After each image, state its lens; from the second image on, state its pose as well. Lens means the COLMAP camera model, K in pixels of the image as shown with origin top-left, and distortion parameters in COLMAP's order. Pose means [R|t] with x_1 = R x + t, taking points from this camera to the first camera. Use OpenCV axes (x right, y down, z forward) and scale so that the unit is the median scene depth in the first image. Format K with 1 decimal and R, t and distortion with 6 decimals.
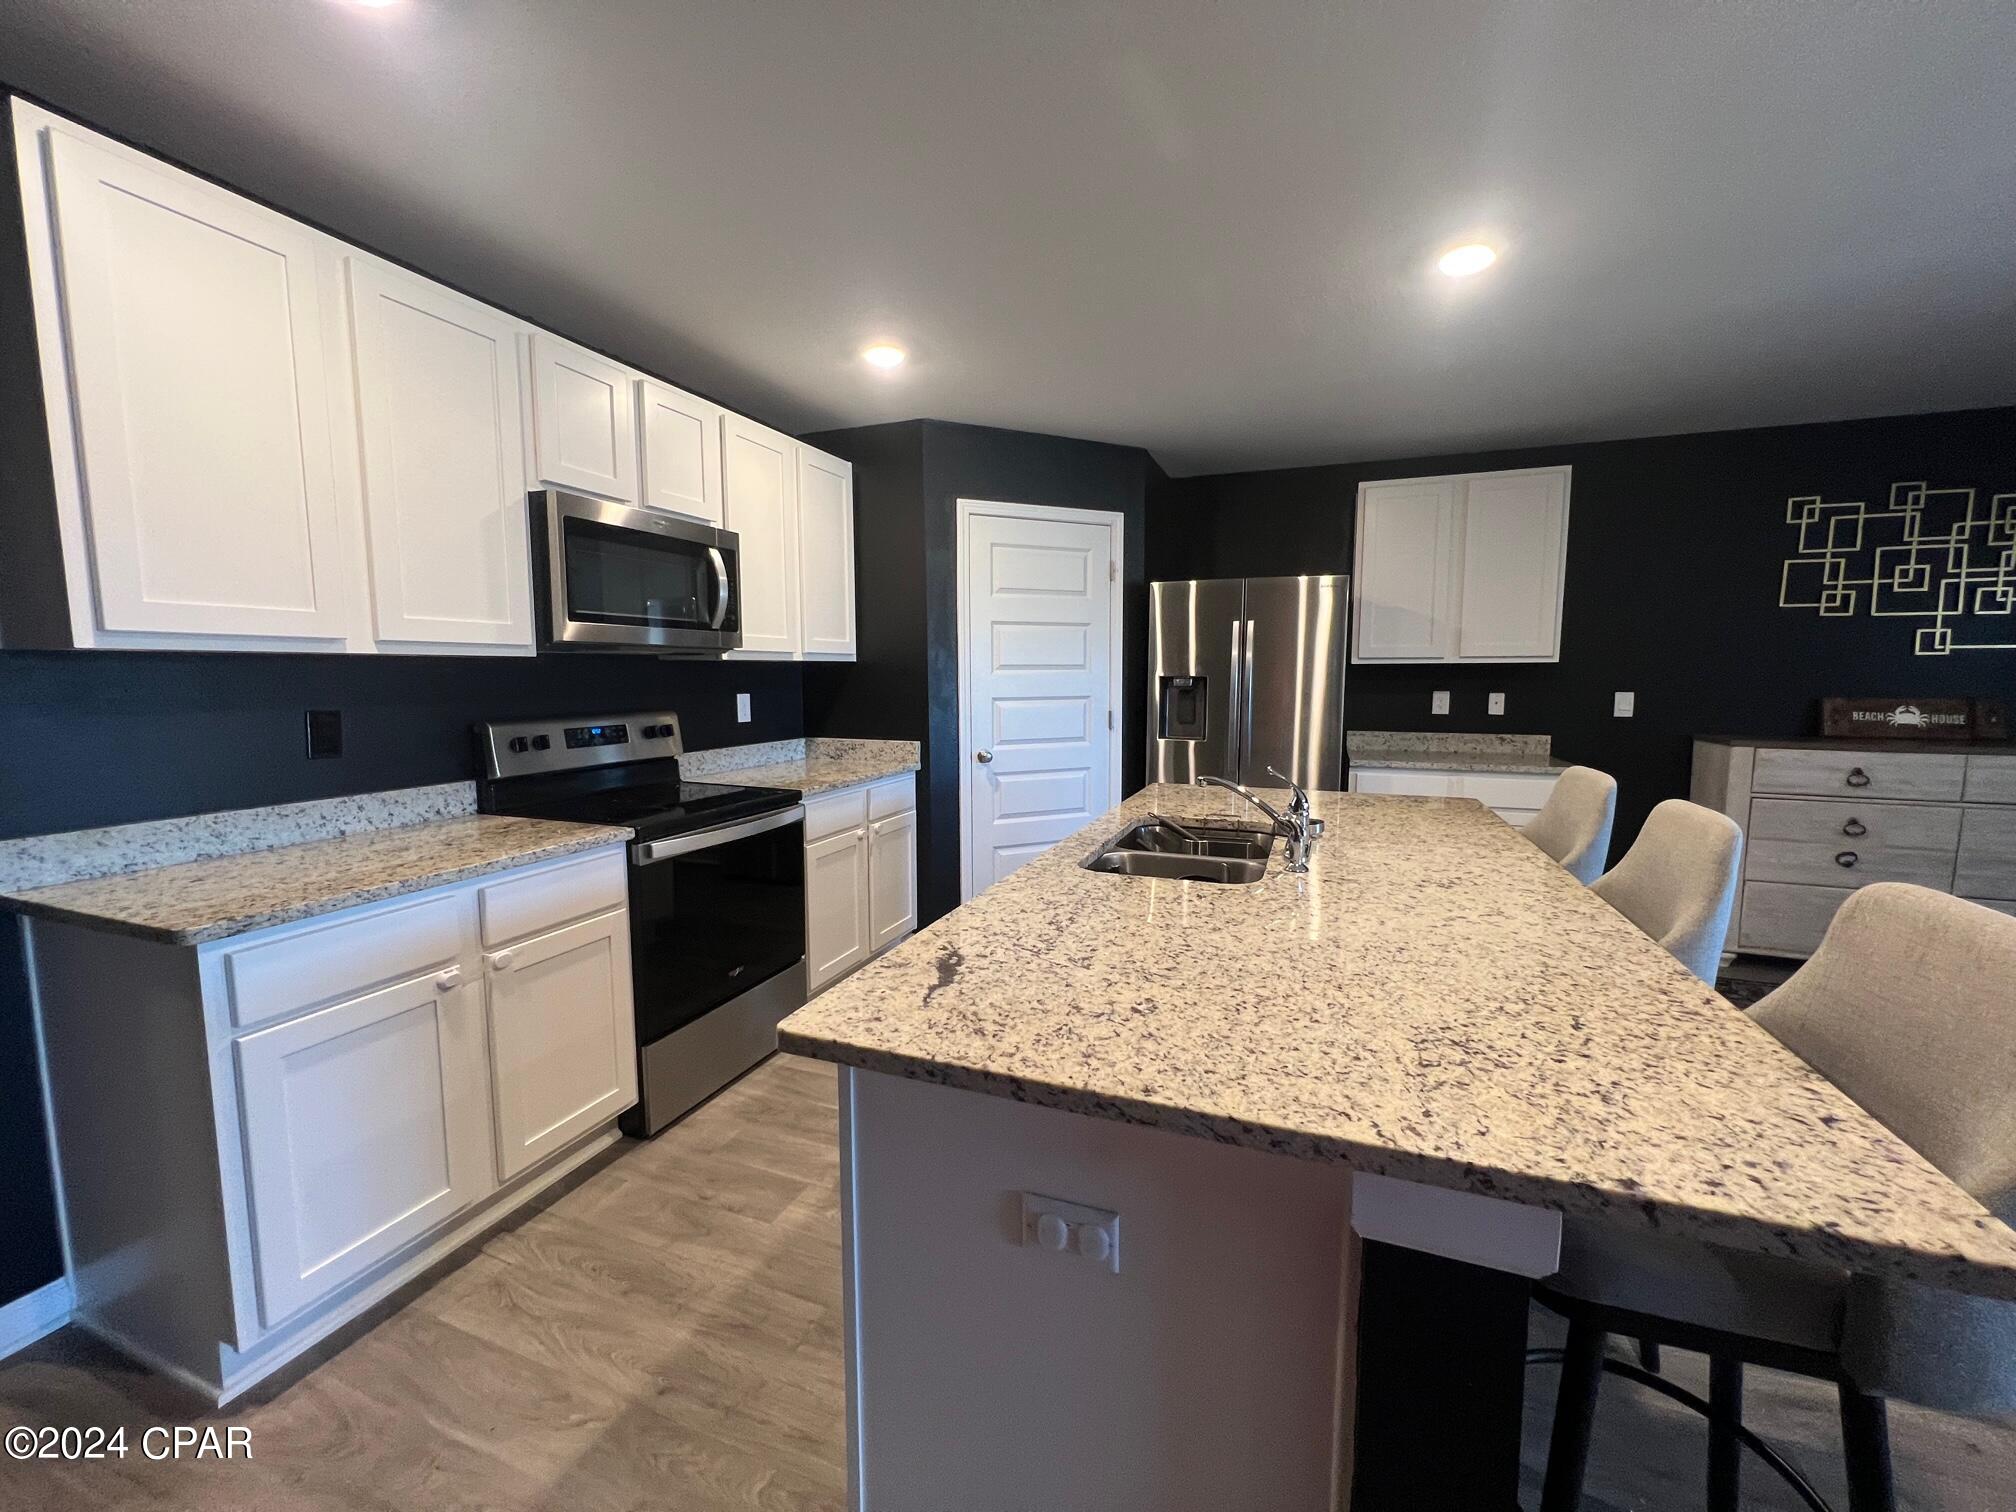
lens RADIAL K [[804.2, 0, 1008.0], [0, 804.2, 756.0], [0, 0, 1]] dist [0.000084, -0.000522]
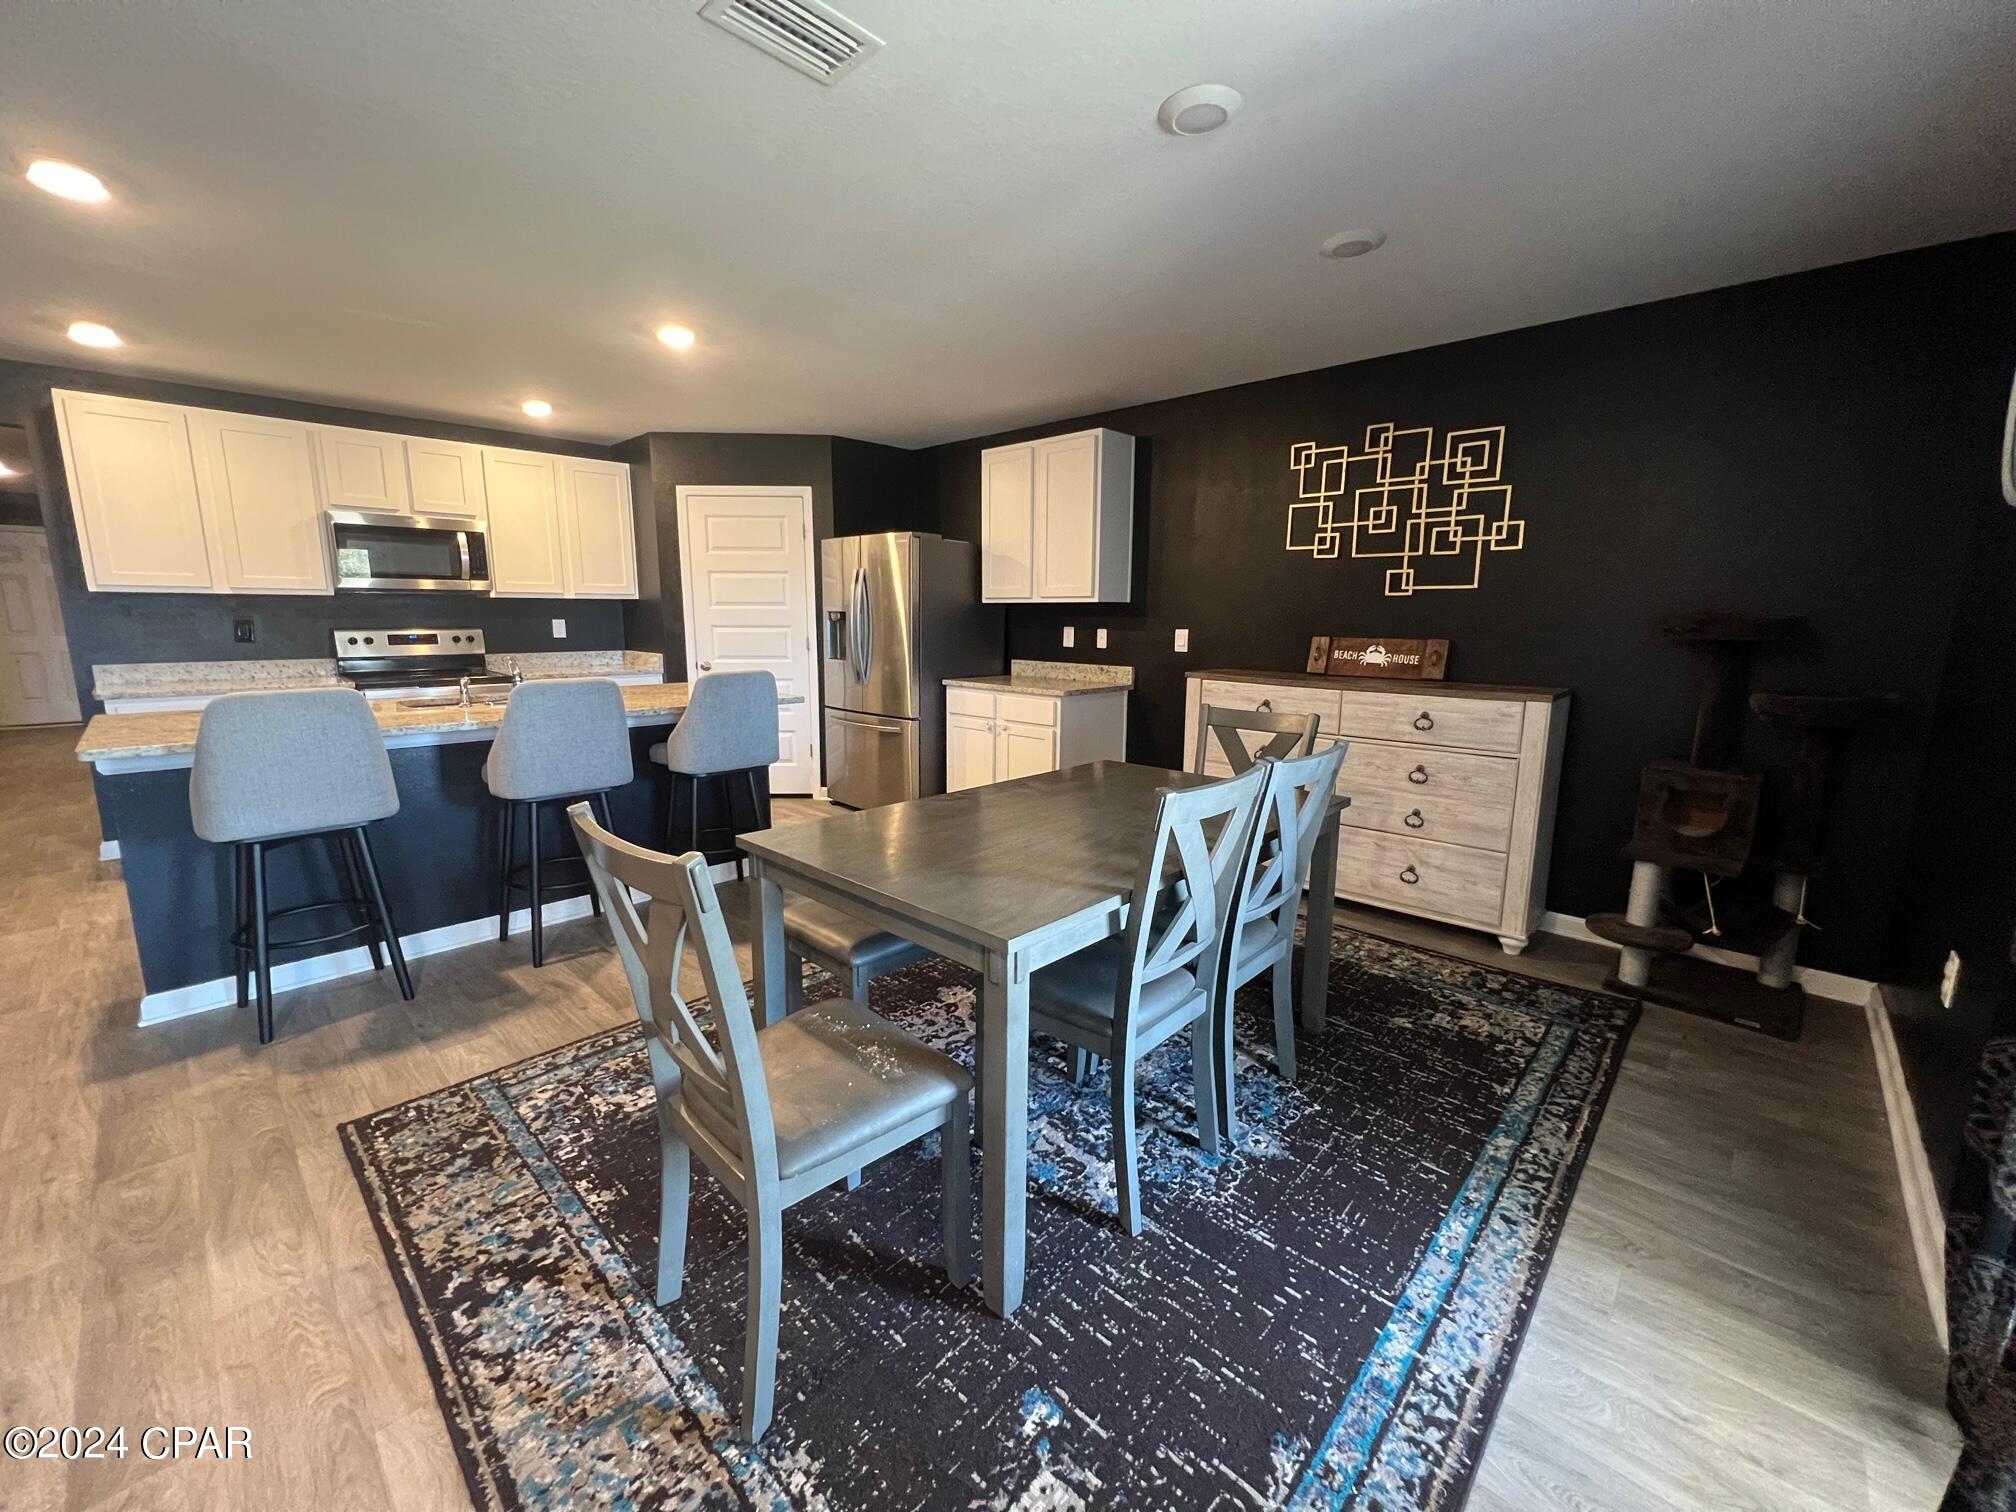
lens RADIAL K [[804.2, 0, 1008.0], [0, 804.2, 756.0], [0, 0, 1]] dist [0.000084, -0.000522]
pose [[0.924534, 0.075920, -0.373461, 1.097291], [-0.048346, 0.995404, 0.082668, 0.016773], [0.378021, -0.058374, 0.923955, -0.144779]]
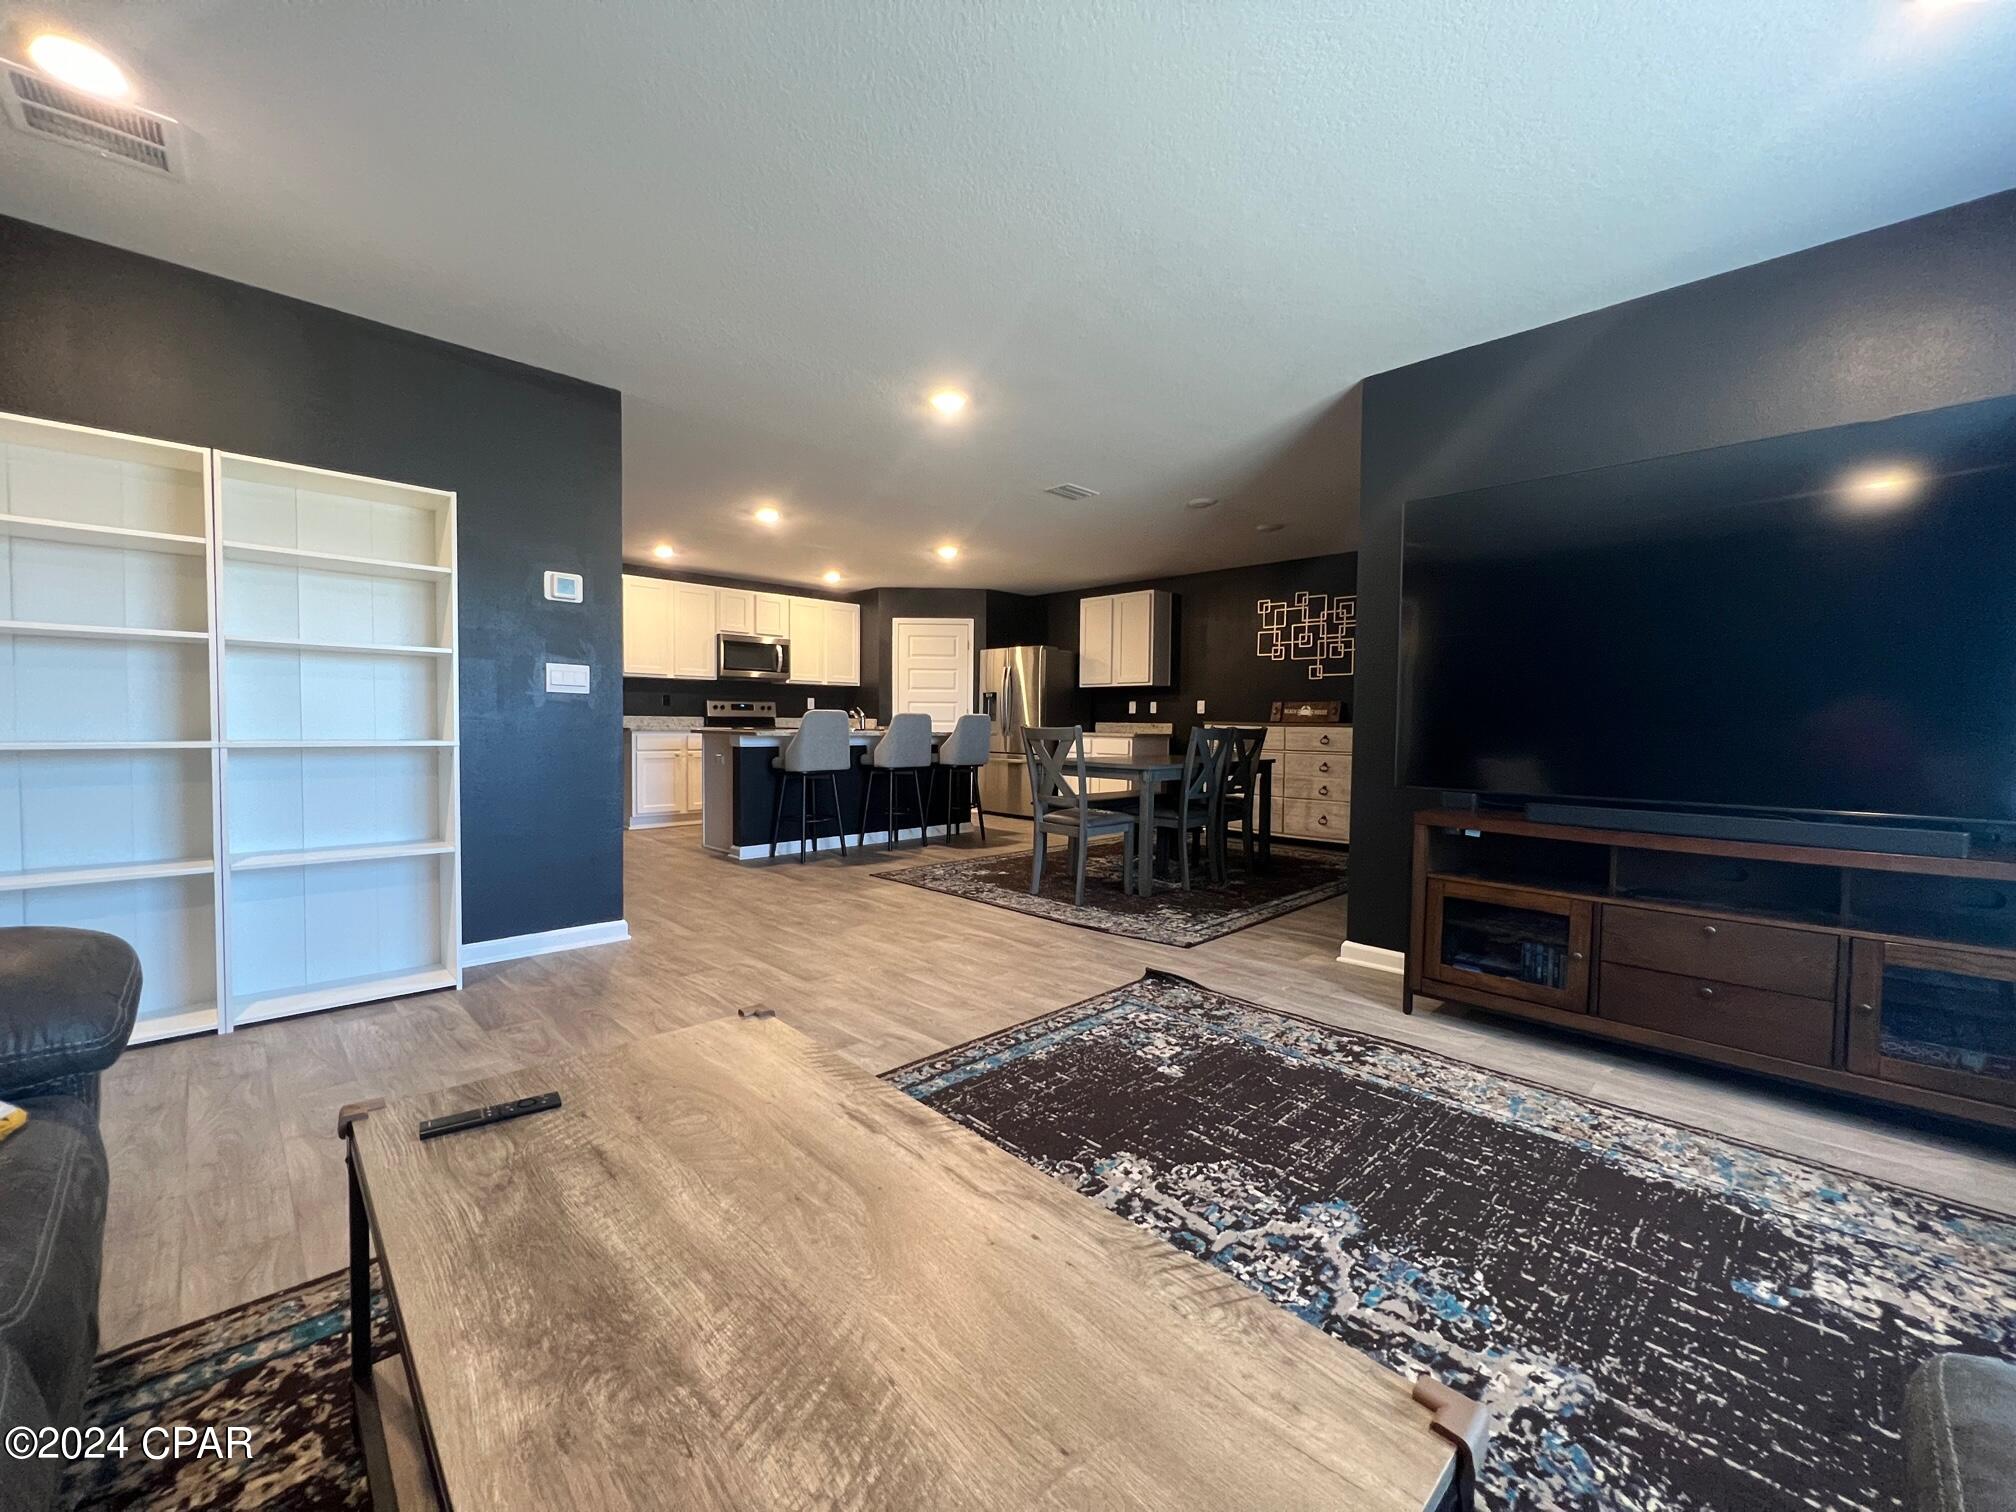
lens RADIAL K [[804.2, 0, 1008.0], [0, 804.2, 756.0], [0, 0, 1]] dist [0.000084, -0.000522]
pose [[0.913763, 0.030668, -0.405088, 1.272983], [-0.055355, 0.997246, -0.049367, 0.196066], [0.402458, 0.067533, 0.912944, -1.057062]]
